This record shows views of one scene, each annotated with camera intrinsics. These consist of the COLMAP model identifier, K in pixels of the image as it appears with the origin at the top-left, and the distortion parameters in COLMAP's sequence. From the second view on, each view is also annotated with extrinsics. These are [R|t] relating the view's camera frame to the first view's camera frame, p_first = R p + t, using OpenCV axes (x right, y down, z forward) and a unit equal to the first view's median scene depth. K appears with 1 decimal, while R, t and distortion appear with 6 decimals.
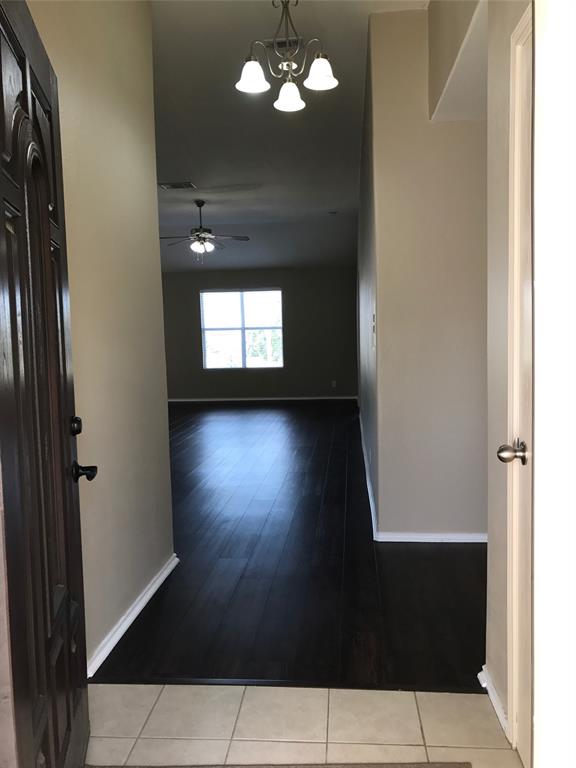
lens RADIAL K [[633.5, 0, 292.3], [0, 633.5, 382.6], [0, 0, 1]] dist [0.084028, -0.127782]
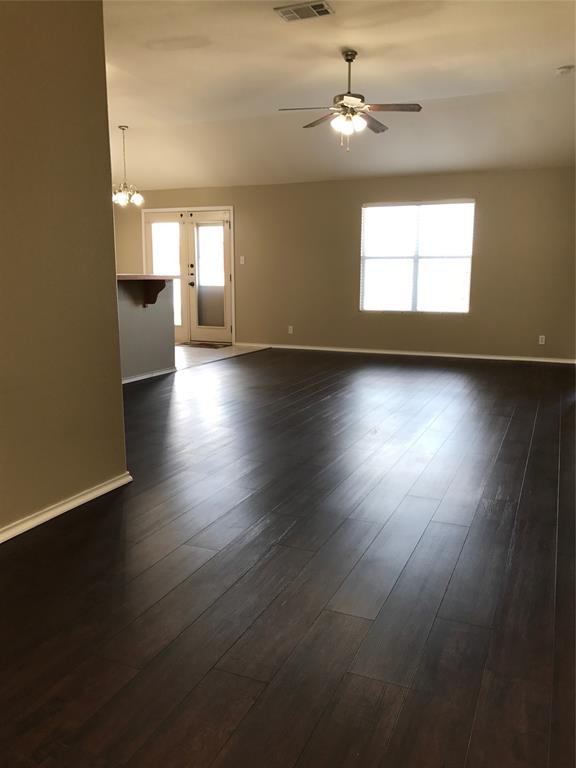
lens RADIAL K [[633.5, 0, 292.3], [0, 633.5, 382.6], [0, 0, 1]] dist [0.084028, -0.127782]
pose [[0.951592, 0.082447, -0.296101, 0.016362], [-0.054647, 0.993387, 0.100979, -0.008012], [0.302468, -0.079910, 0.949804, 0.245638]]
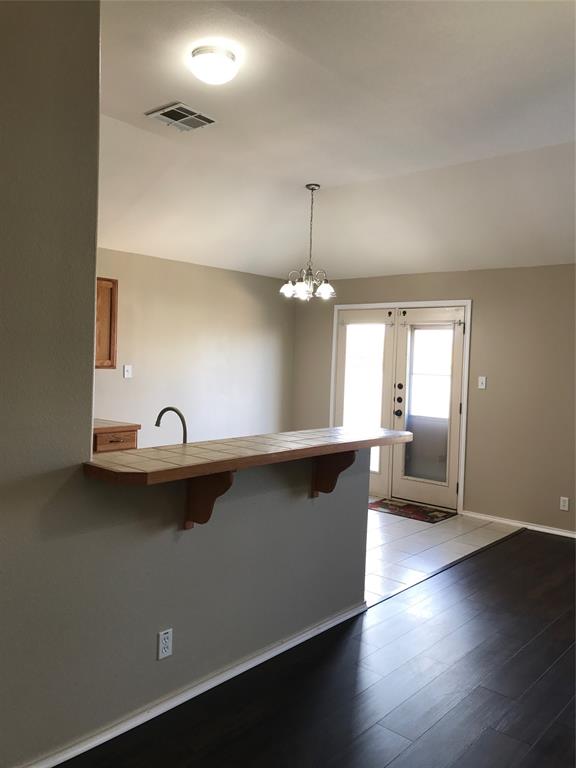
lens RADIAL K [[633.5, 0, 292.3], [0, 633.5, 382.6], [0, 0, 1]] dist [0.084028, -0.127782]
pose [[0.813605, 0.075797, -0.576456, -0.128462], [-0.100583, 0.994866, -0.011150, -0.057645], [0.572652, 0.067054, 0.817052, 0.507467]]
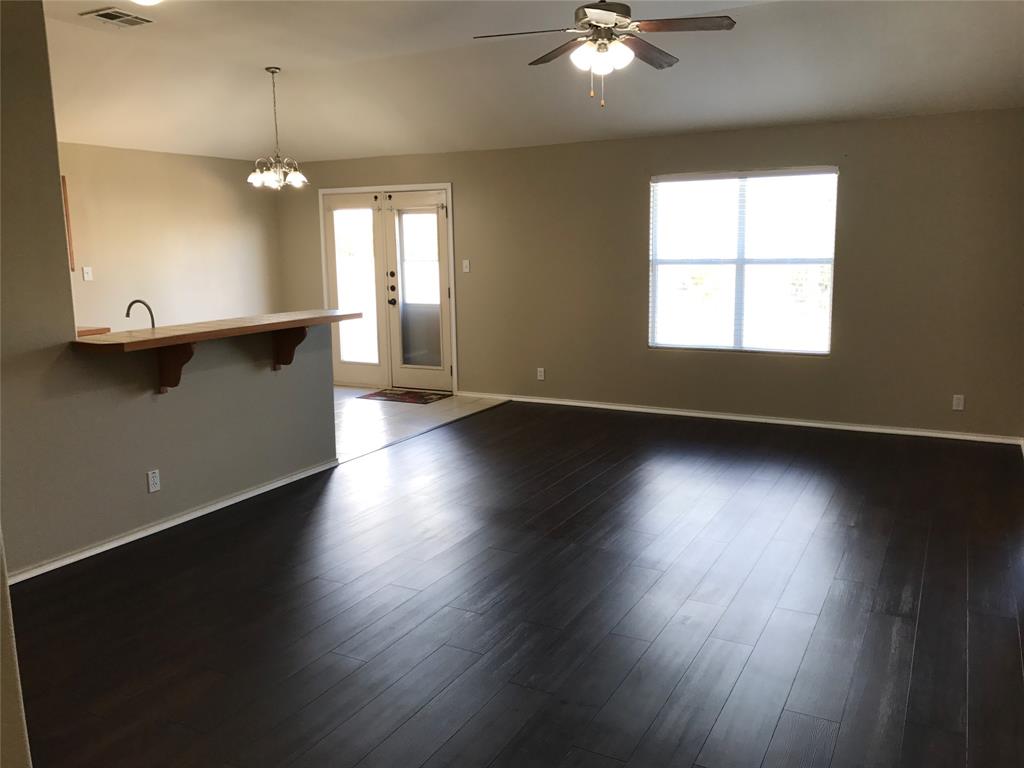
lens RADIAL K [[844.6, 0, 512.0], [0, 844.6, 384.0], [0, 0, 1]] dist [0.084028, -0.127782]
pose [[0.921692, 0.075104, -0.380582, 0.009315], [-0.038949, 0.994039, 0.101835, -0.054253], [0.385961, -0.079037, 0.919123, 0.379060]]
